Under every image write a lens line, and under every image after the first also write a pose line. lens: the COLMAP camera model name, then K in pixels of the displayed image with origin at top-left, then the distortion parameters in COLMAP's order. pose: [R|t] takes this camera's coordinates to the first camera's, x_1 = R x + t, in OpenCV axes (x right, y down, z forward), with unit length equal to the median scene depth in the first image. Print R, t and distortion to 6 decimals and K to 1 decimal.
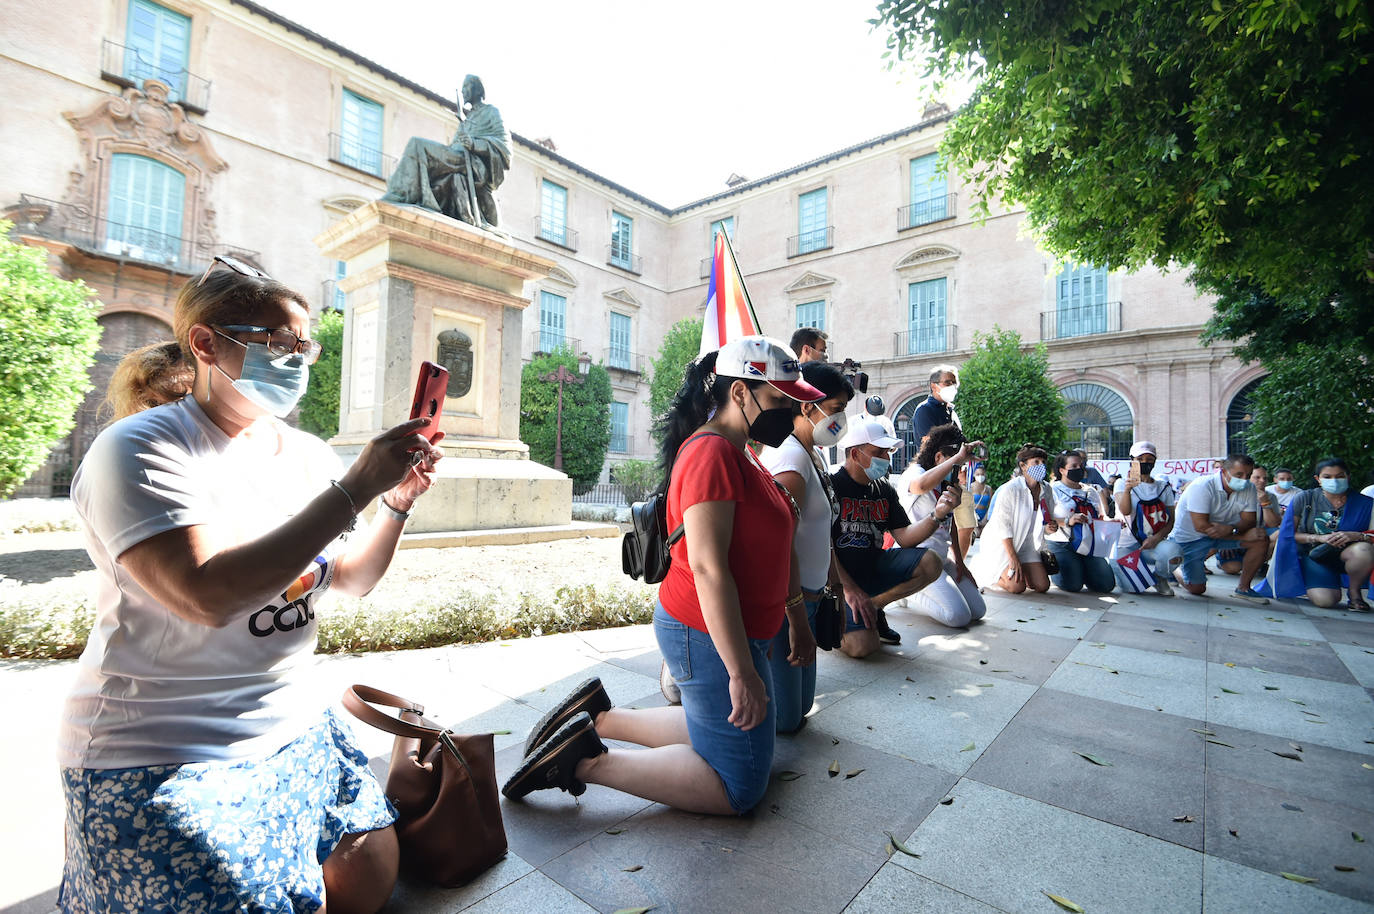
lens RADIAL K [[628.6, 0, 674.7], [0, 628.6, 451.8], [0, 0, 1]] dist [0.000301, -0.012162]
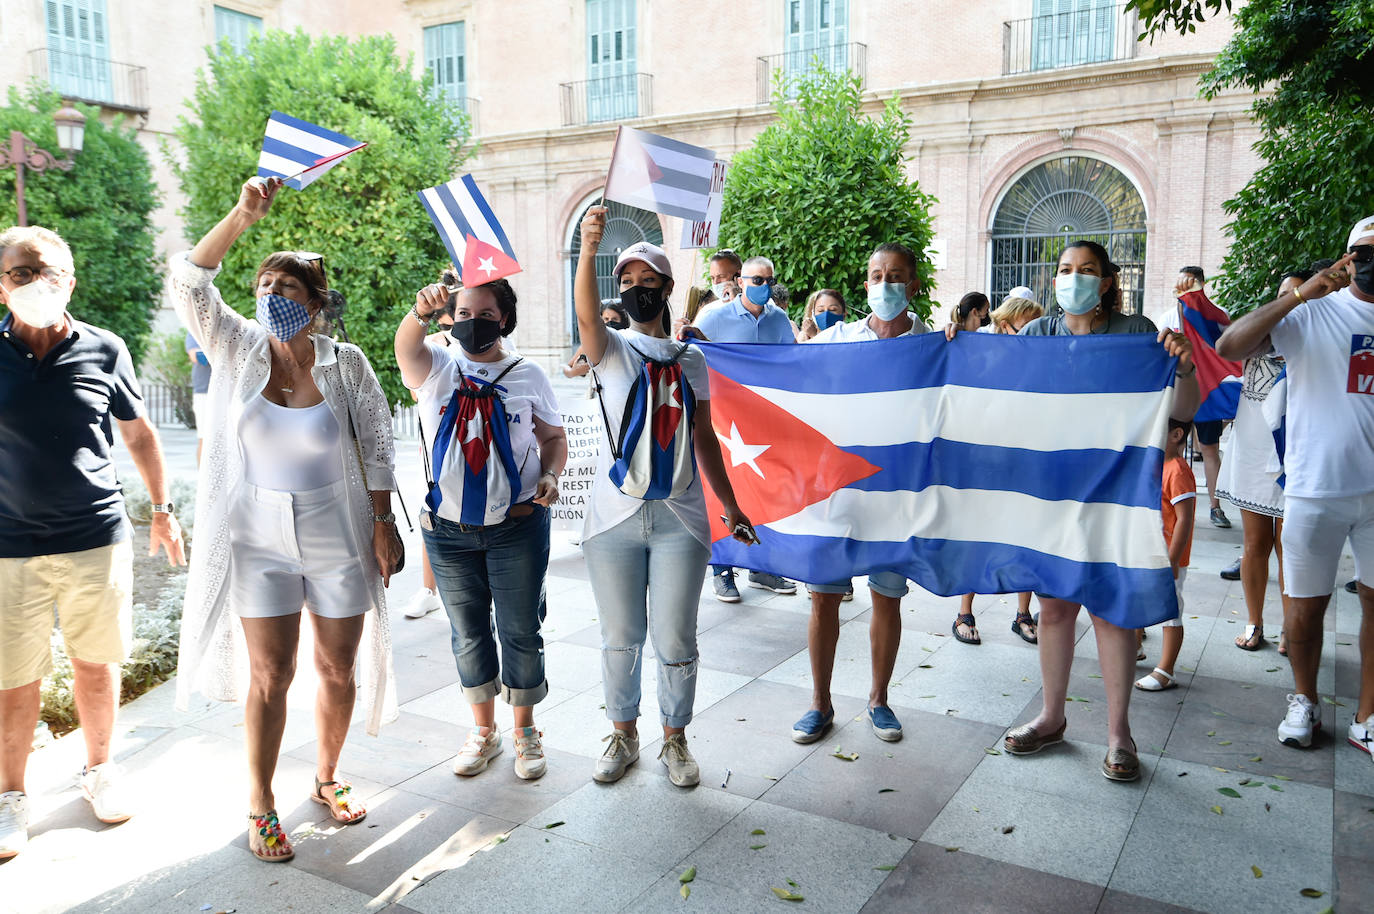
lens RADIAL K [[1119.9, 0, 684.1], [0, 1119.9, 442.2], [0, 0, 1]] dist [-0.008911, 0.000901]
pose [[0.984432, -0.051527, 0.168044, 0.145672], [0.024709, 0.987141, 0.157933, -0.025620], [-0.174021, -0.151322, 0.973046, 0.064019]]
